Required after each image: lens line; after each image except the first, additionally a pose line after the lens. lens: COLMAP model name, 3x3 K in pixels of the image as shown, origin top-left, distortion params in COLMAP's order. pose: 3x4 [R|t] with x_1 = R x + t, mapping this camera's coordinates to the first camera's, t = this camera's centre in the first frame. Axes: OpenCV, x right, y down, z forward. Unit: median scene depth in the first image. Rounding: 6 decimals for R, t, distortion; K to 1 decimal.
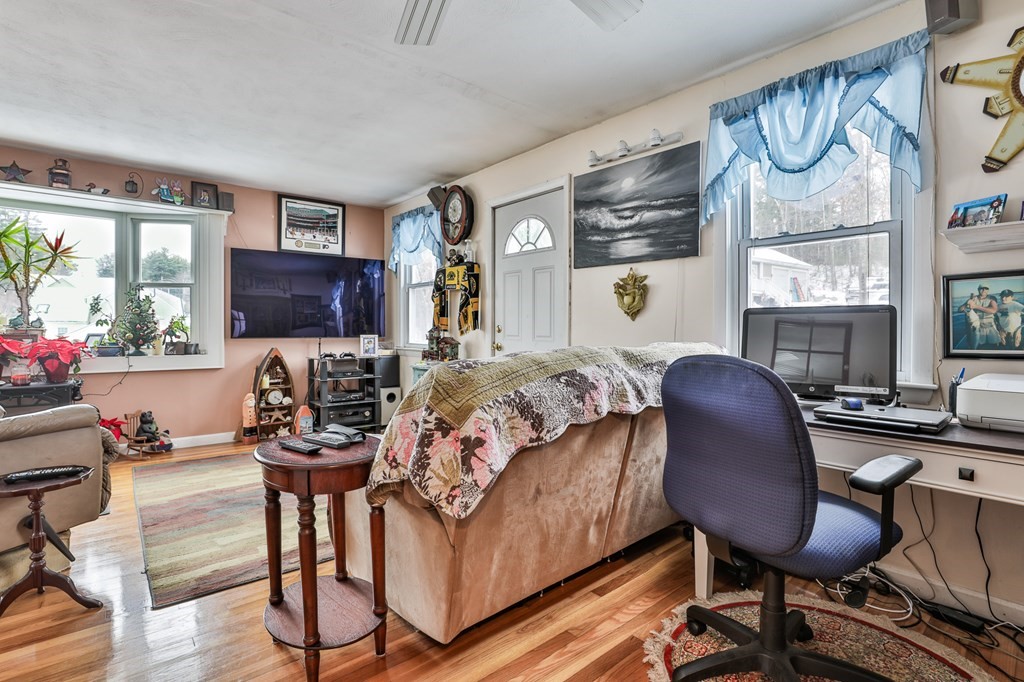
lens RADIAL K [[487.1, 0, 522.4], [0, 487.1, 332.4], [0, 0, 1]] dist [-0.017951, 0.000775]
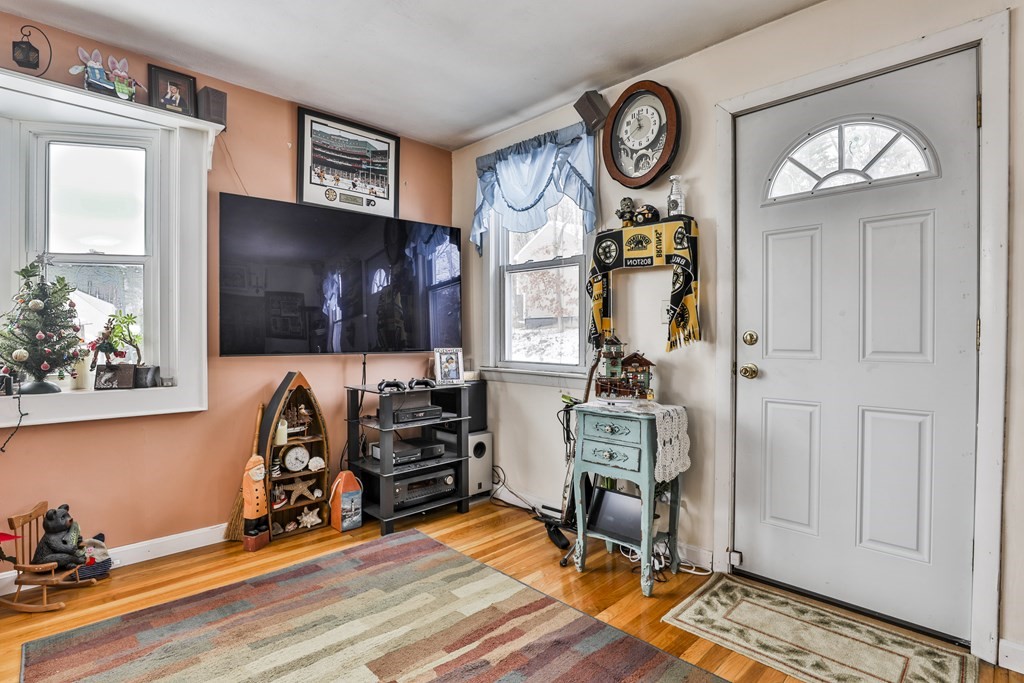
lens RADIAL K [[503.6, 0, 508.7], [0, 503.6, 338.3], [0, 0, 1]] dist [-0.036372, 0.011729]
pose [[0.997832, -0.003097, 0.065742, -0.318624], [0.003394, 0.999985, -0.004407, -0.004733], [-0.065728, 0.004621, 0.997827, 0.422910]]
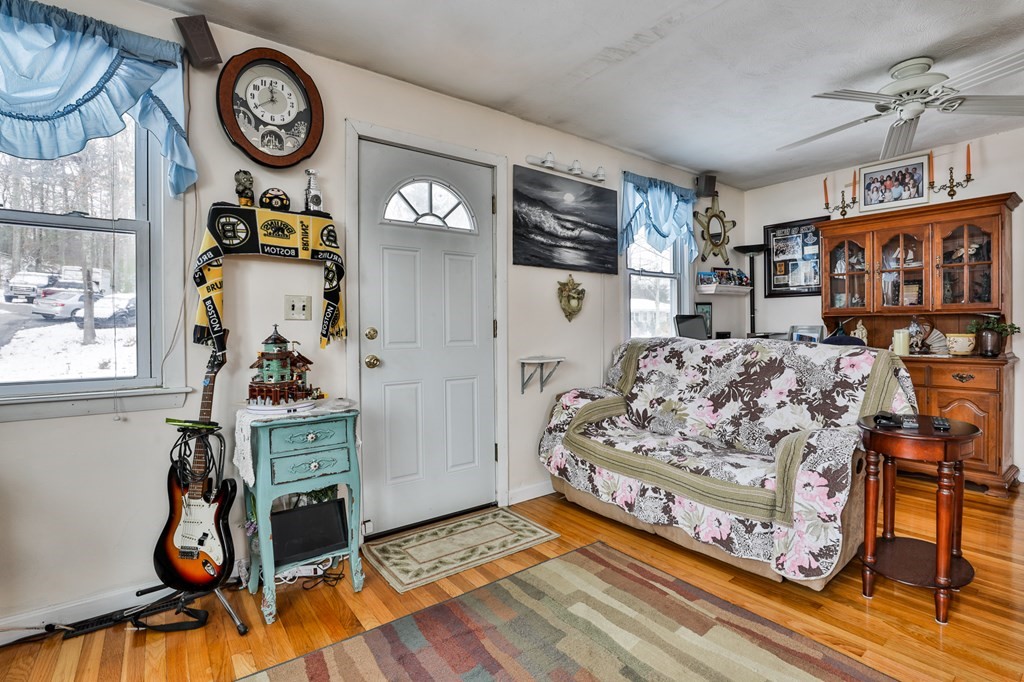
lens RADIAL K [[487.1, 0, 522.4], [0, 487.1, 332.4], [0, 0, 1]] dist [-0.017951, 0.000775]
pose [[0.065251, -0.010990, 0.997808, -0.601446], [0.025179, 0.999639, 0.009364, -0.008458], [-0.997551, 0.024513, 0.065505, 0.692797]]
